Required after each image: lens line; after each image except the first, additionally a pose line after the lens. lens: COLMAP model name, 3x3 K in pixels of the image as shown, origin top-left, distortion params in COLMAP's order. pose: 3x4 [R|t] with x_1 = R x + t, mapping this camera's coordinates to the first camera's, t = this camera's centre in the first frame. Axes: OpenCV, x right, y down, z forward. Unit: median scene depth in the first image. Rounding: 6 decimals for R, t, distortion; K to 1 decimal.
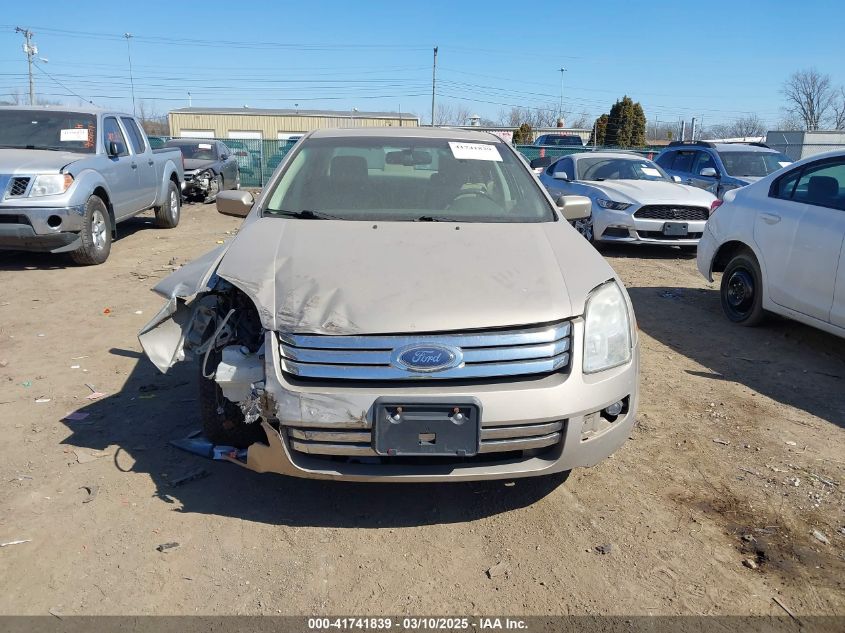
lens RADIAL K [[704.1, 0, 423.6], [0, 704.1, 313.6], [0, 0, 1]] dist [0.005677, 0.006866]
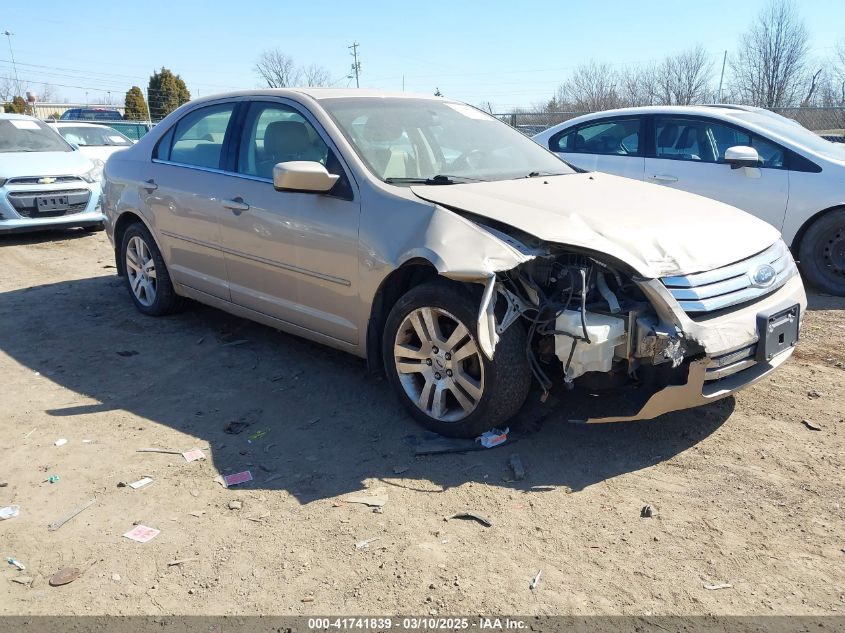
lens RADIAL K [[704.1, 0, 429.9], [0, 704.1, 322.6], [0, 0, 1]] dist [0.005677, 0.006866]
pose [[0.728404, -0.203980, 0.654080, -0.815374], [0.176458, 0.978301, 0.108583, -0.059294], [-0.662035, 0.036325, 0.748592, 0.319494]]
